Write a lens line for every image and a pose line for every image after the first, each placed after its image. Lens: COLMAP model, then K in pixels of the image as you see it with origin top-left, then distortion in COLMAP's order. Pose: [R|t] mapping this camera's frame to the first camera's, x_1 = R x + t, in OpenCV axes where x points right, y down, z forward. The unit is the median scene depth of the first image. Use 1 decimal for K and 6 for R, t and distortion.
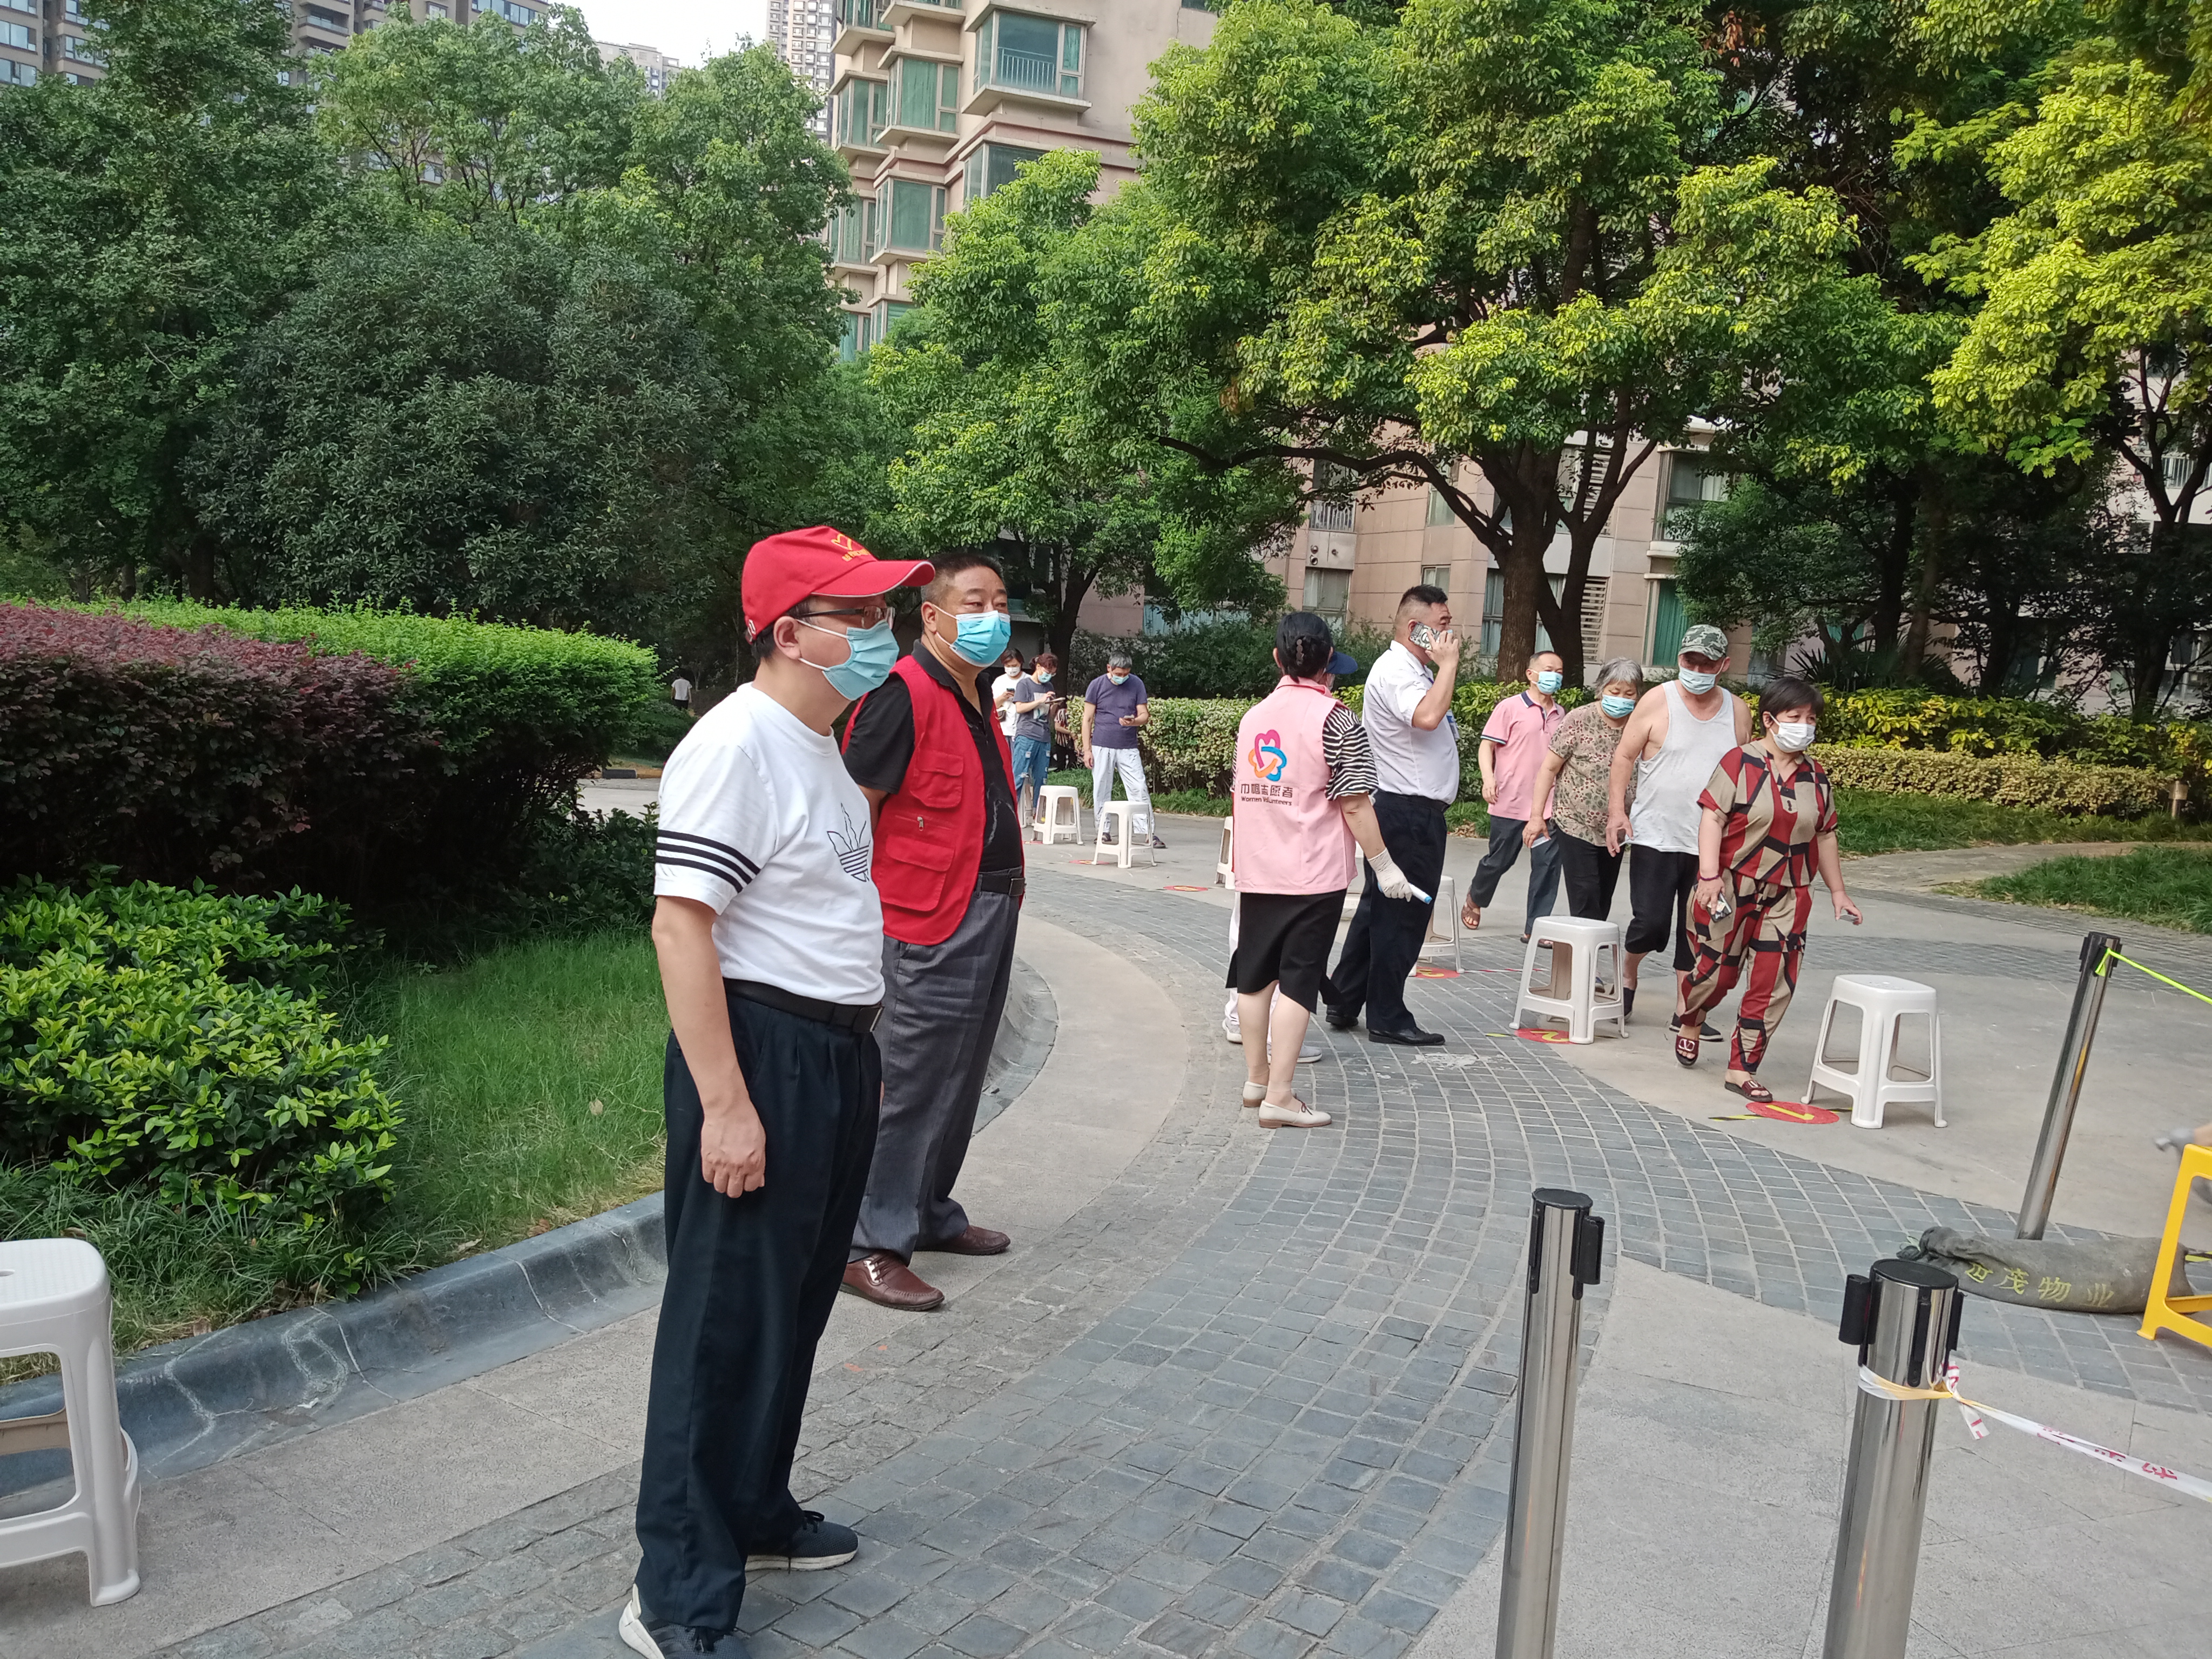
lens RADIAL K [[1801.0, 0, 1106.0], [0, 1801.0, 829.5], [0, 0, 1]] dist [0.031308, -0.113801]
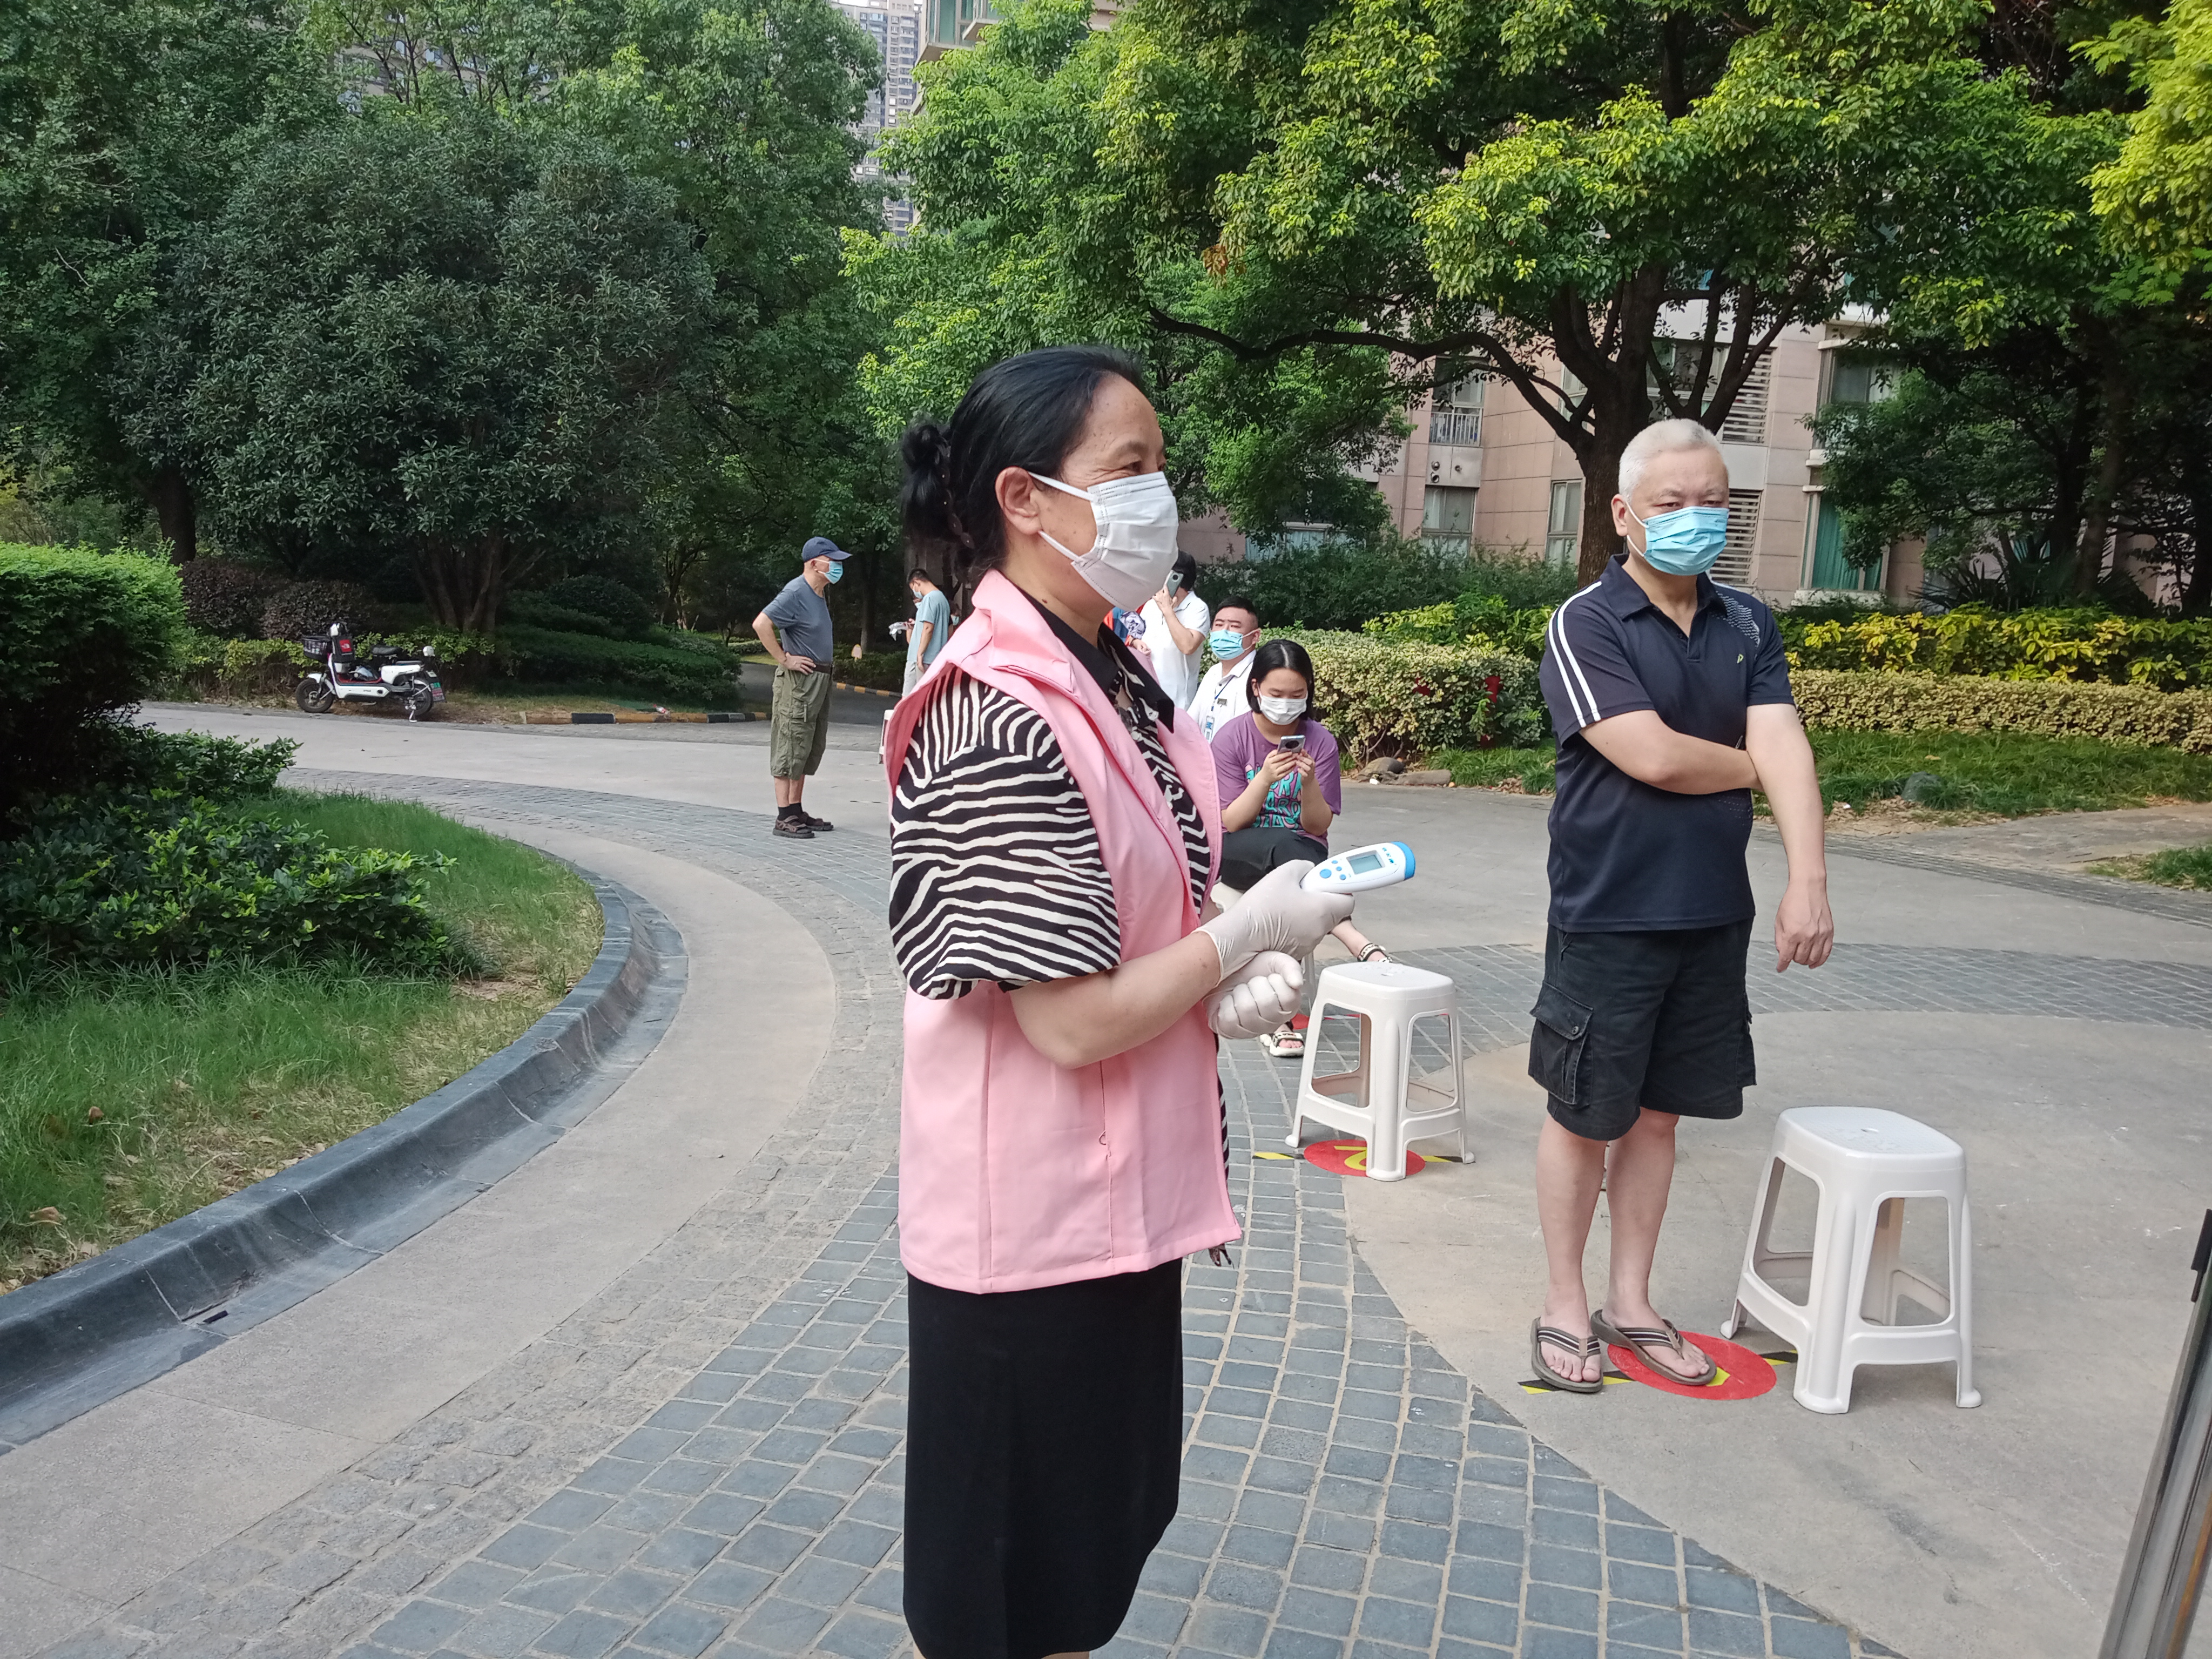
lens RADIAL K [[1797.5, 0, 1106.0], [0, 1797.5, 829.5], [0, 0, 1]] dist [0.009995, -0.061981]
pose [[0.995159, 0.000655, -0.098280, 0.102291], [0.002710, 0.999415, 0.034100, -0.007978], [0.098245, -0.034201, 0.994574, 0.179445]]
